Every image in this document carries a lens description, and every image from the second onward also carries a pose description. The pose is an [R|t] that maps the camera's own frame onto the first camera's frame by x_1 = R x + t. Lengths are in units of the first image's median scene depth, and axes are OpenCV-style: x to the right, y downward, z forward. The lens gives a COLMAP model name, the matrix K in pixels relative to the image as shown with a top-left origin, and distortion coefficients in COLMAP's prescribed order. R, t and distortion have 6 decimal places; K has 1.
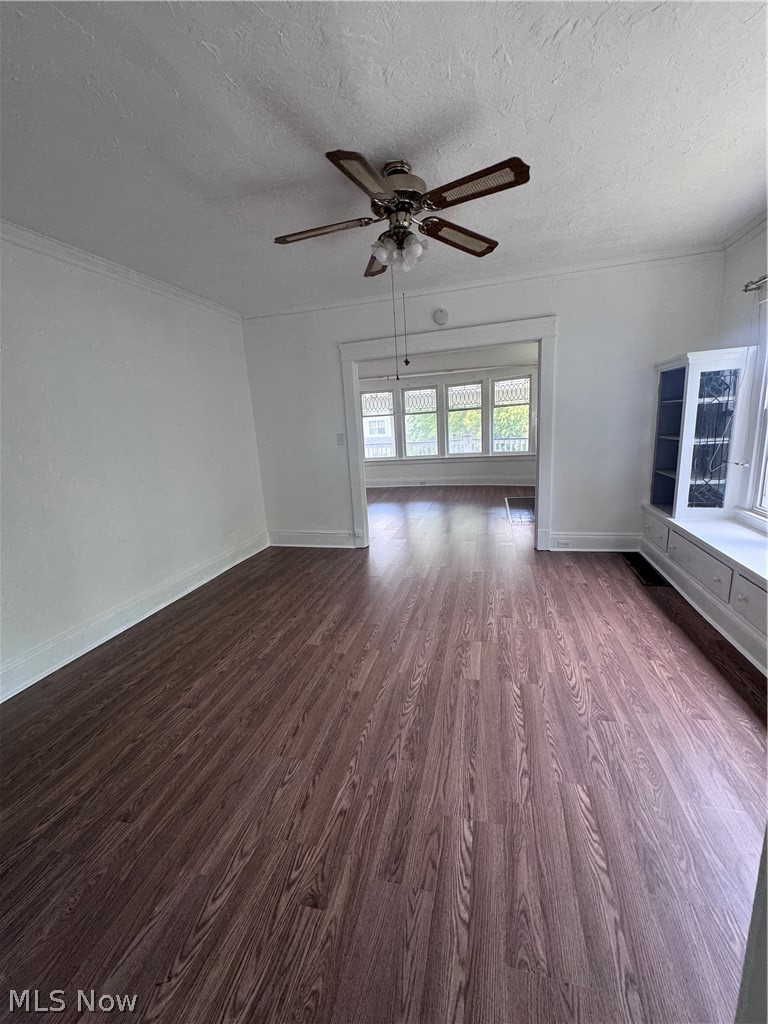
lens RADIAL K [[409.4, 0, 384.0], [0, 409.4, 512.0], [0, 0, 1]] dist [0.001232, 0.000007]
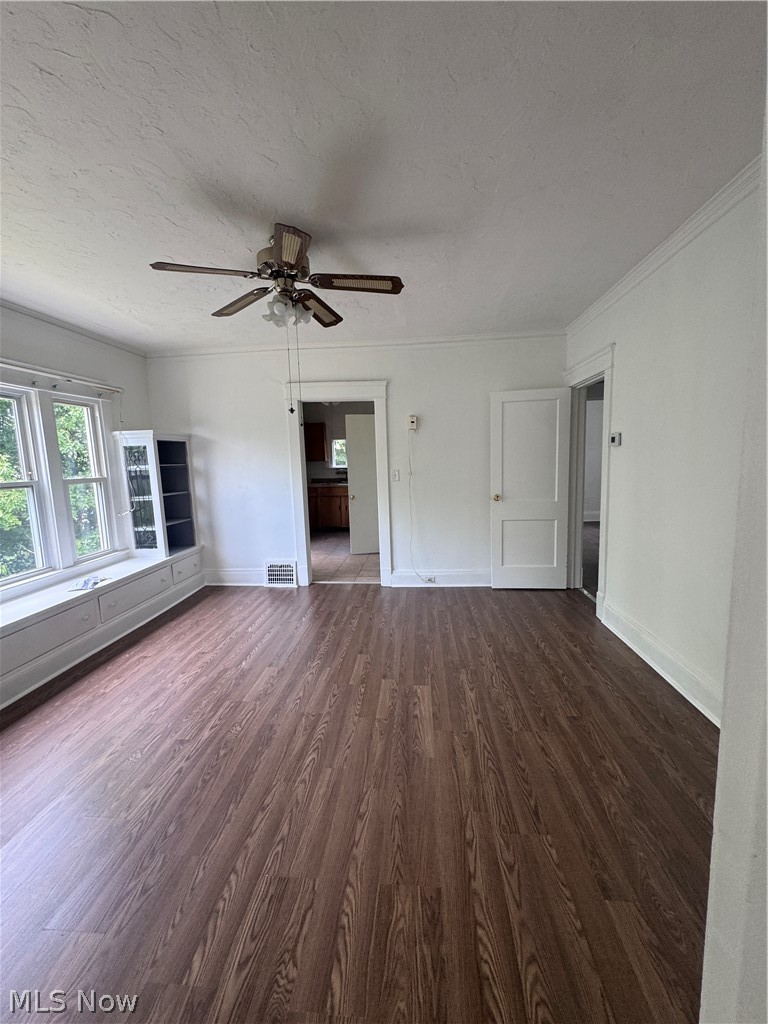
lens RADIAL K [[409.4, 0, 384.0], [0, 409.4, 512.0], [0, 0, 1]] dist [0.001232, 0.000007]
pose [[-0.981724, 0.114774, -0.151805, 0.010856], [0.056284, 0.937094, 0.344509, -0.447707], [0.181797, 0.329668, -0.926428, 2.008248]]
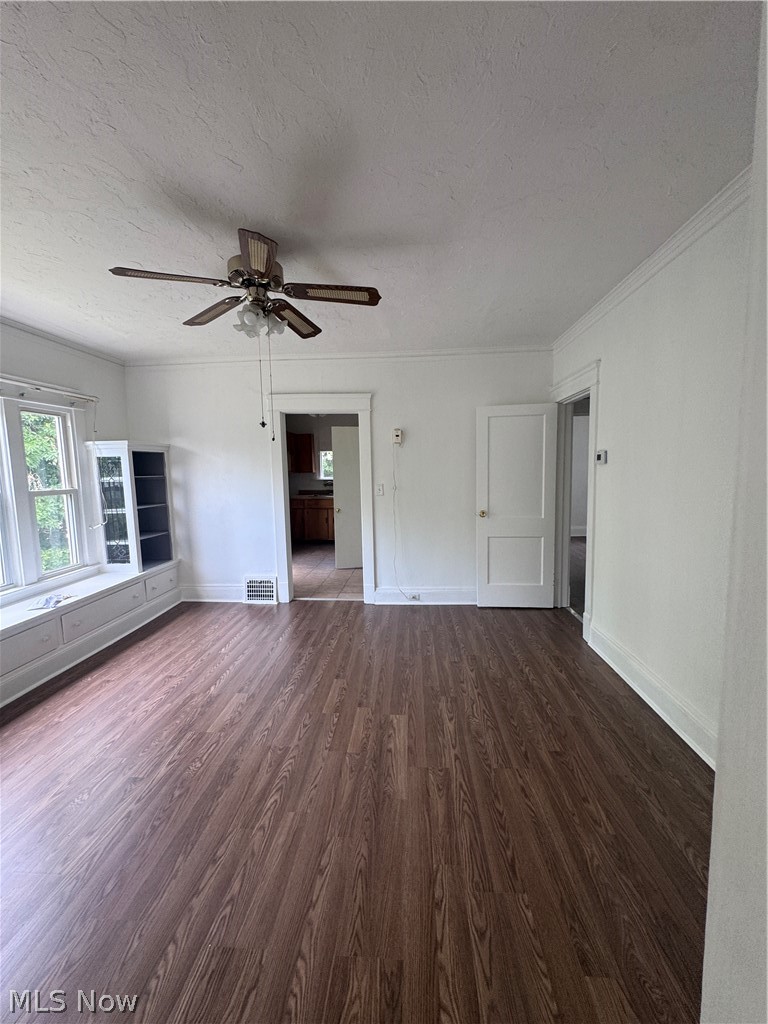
lens RADIAL K [[409.4, 0, 384.0], [0, 409.4, 512.0], [0, 0, 1]] dist [0.001232, 0.000007]
pose [[-0.980001, 0.101421, -0.171210, -0.040509], [0.041636, 0.945835, 0.321967, -0.450187], [0.194590, 0.308399, -0.931142, 1.963894]]
